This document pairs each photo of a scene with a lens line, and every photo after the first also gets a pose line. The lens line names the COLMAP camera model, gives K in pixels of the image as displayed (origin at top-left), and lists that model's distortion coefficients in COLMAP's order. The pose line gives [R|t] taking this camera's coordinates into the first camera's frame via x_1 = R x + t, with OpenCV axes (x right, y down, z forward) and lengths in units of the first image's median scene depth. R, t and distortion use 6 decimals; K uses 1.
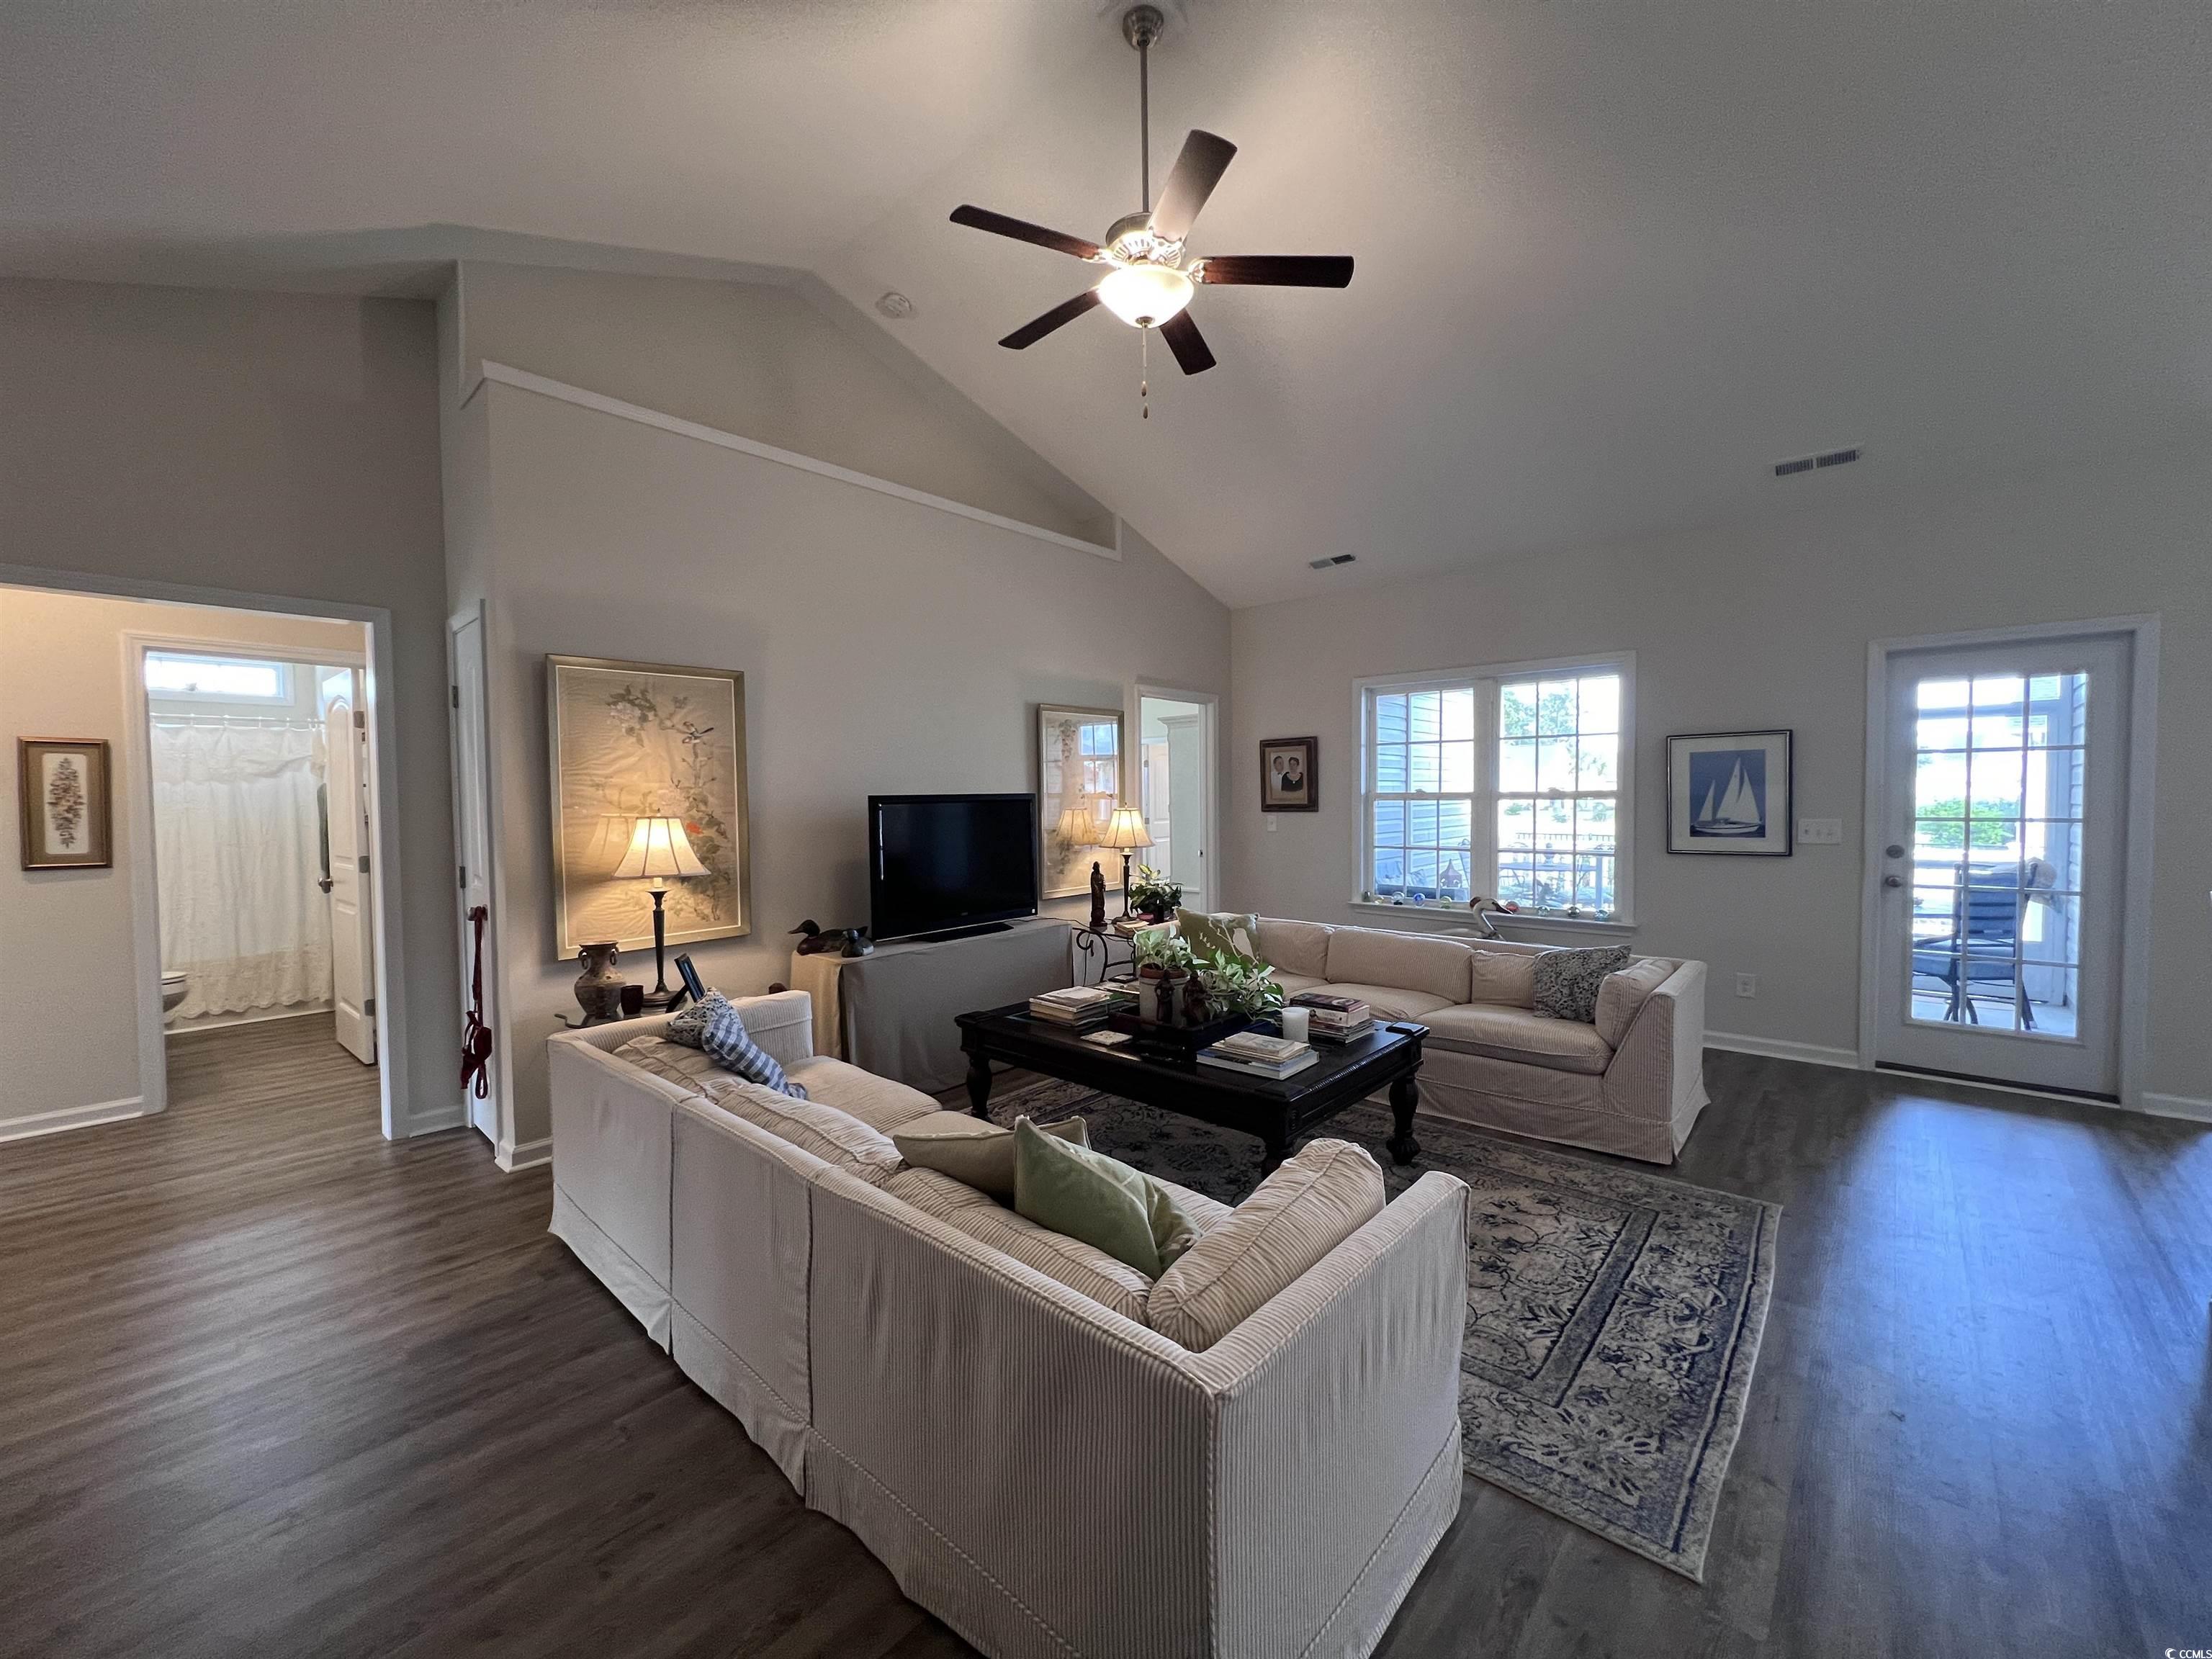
lens RADIAL K [[883.6, 0, 1101.9], [0, 883.6, 830.8], [0, 0, 1]] dist [-0.001048, 0.000572]
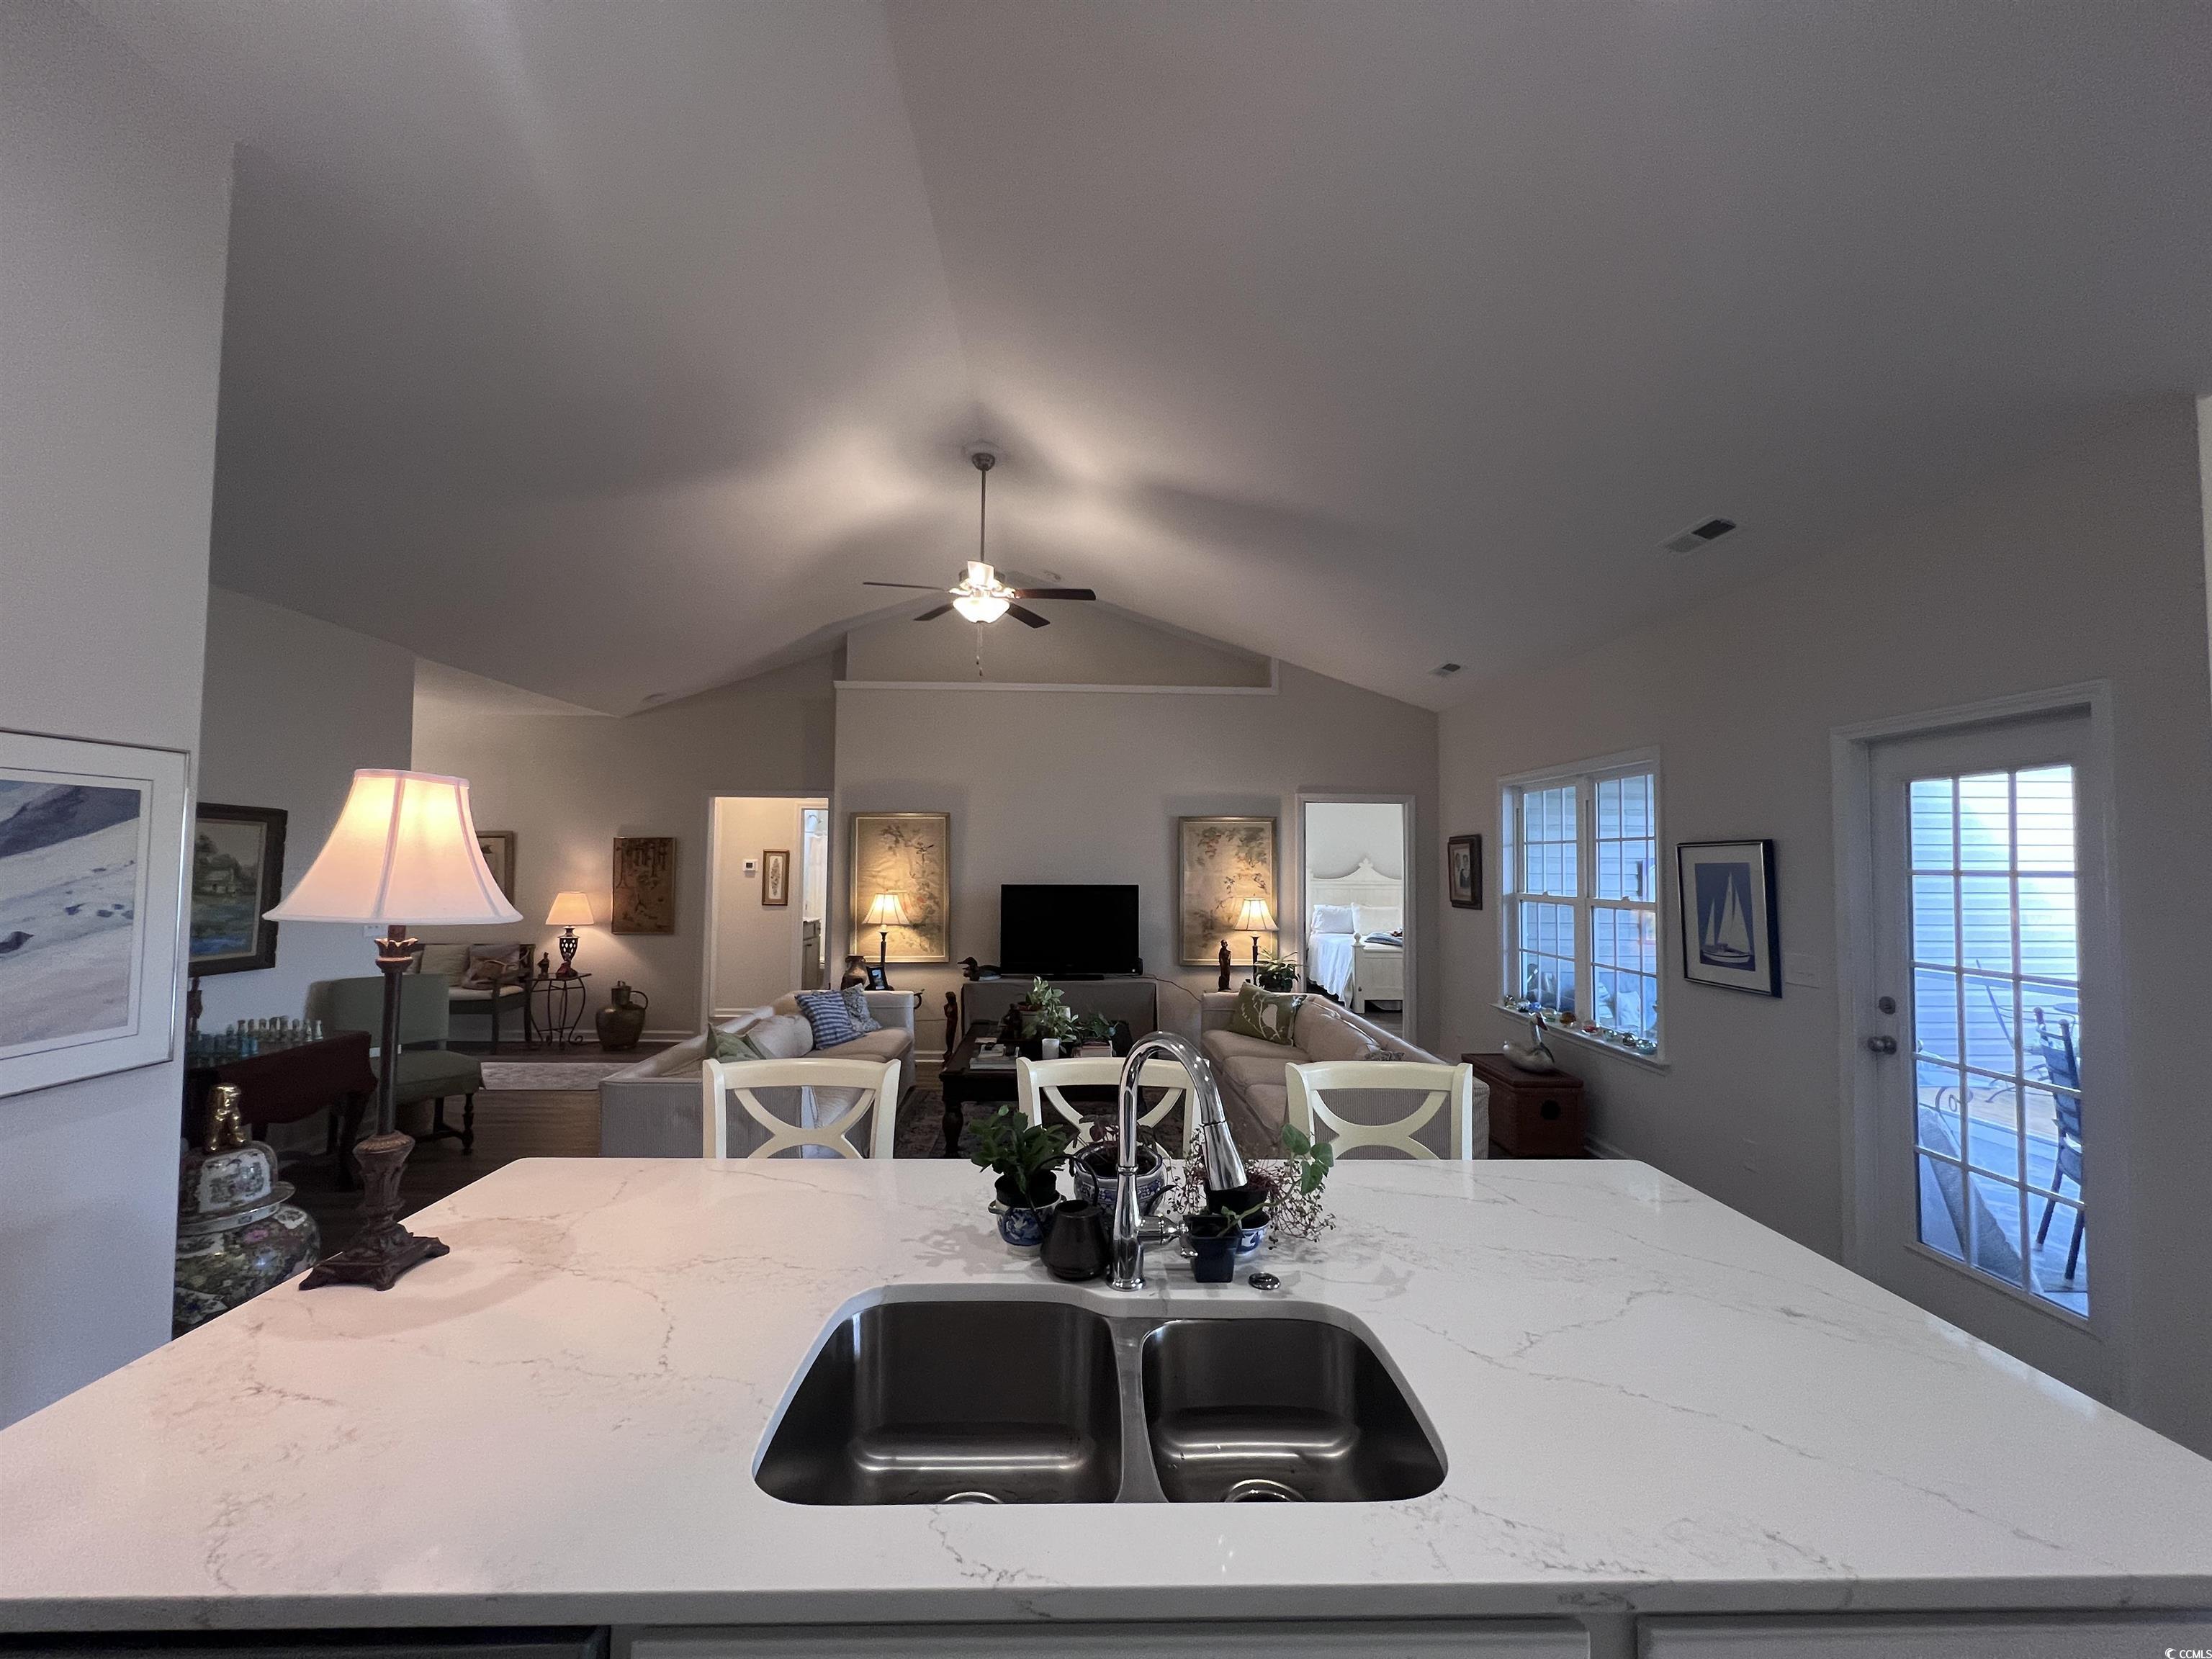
lens RADIAL K [[883.6, 0, 1106.3], [0, 883.6, 827.4], [0, 0, 1]] dist [-0.001048, 0.000572]
pose [[0.692883, -0.013286, -0.720928, 0.925754], [-0.044822, 0.997103, -0.061454, -0.047569], [0.719655, 0.074894, 0.690280, 0.003780]]
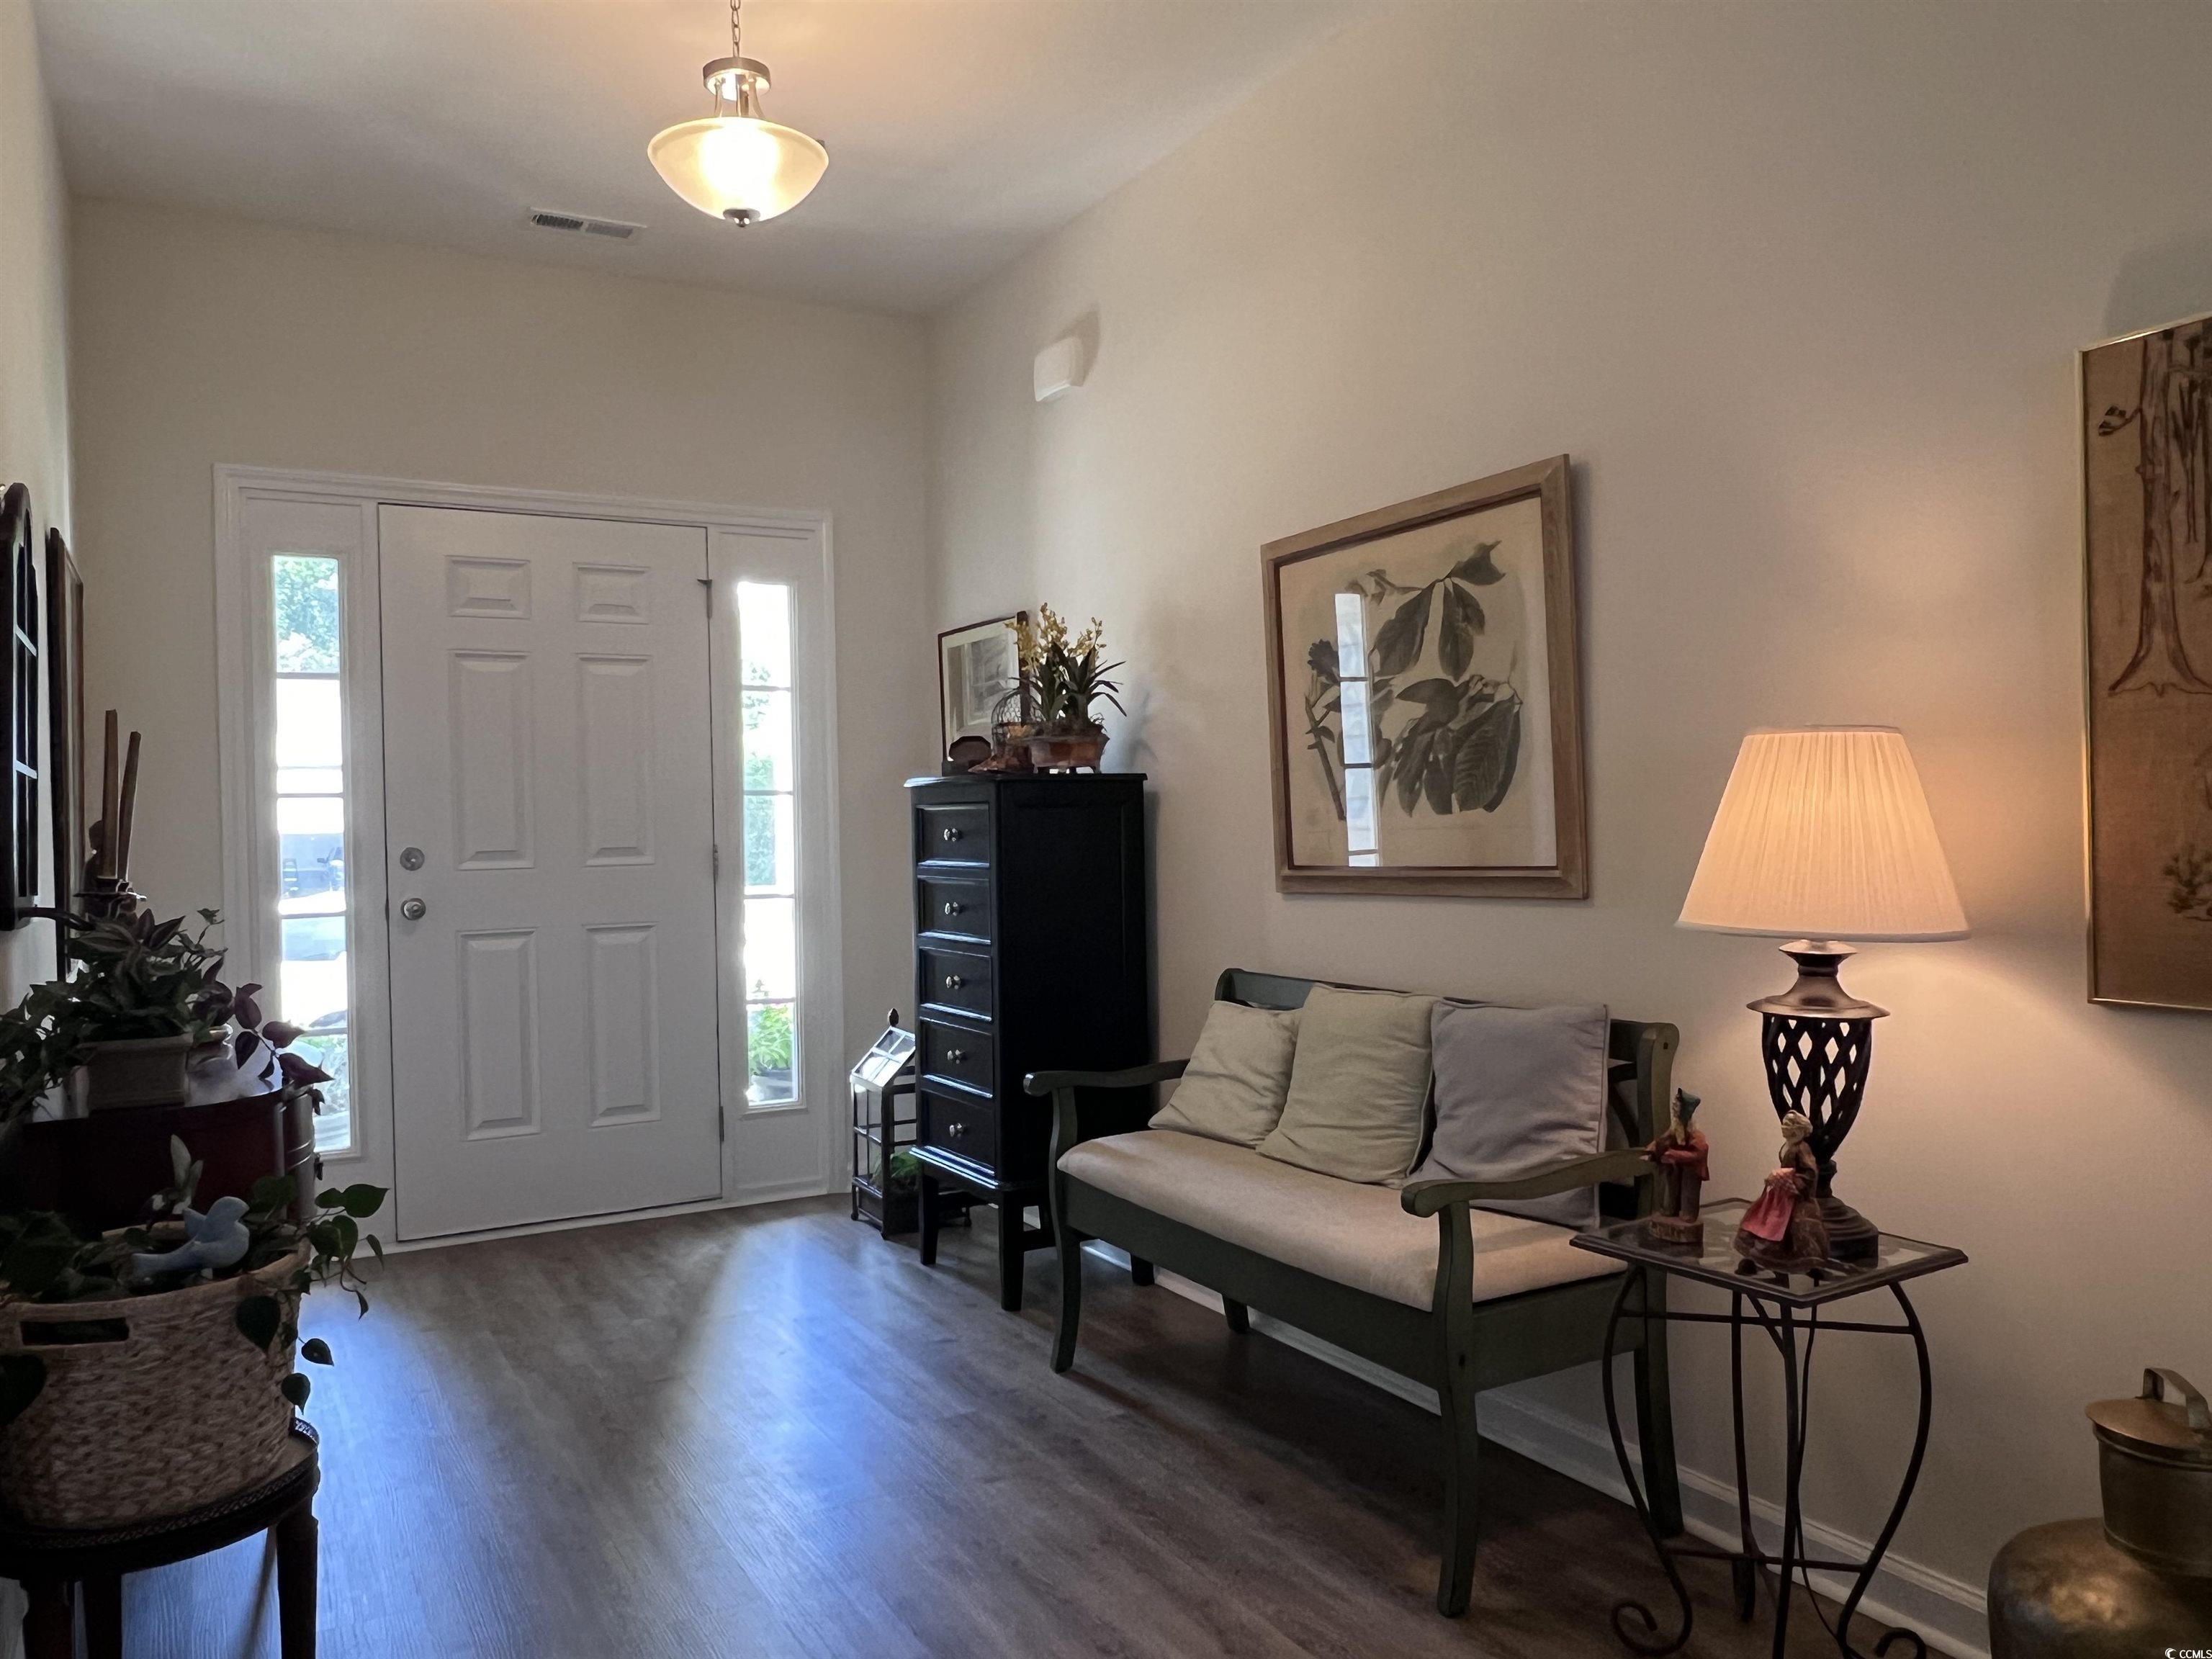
lens RADIAL K [[1556.5, 0, 1114.1], [0, 1556.5, 832.2], [0, 0, 1]] dist [0.012697, 0.002985]
pose [[-0.299081, 0.021232, -0.953991, -0.402683], [-0.017380, 0.999465, 0.027693, 0.035470], [0.954069, 0.024863, -0.298553, 0.359458]]
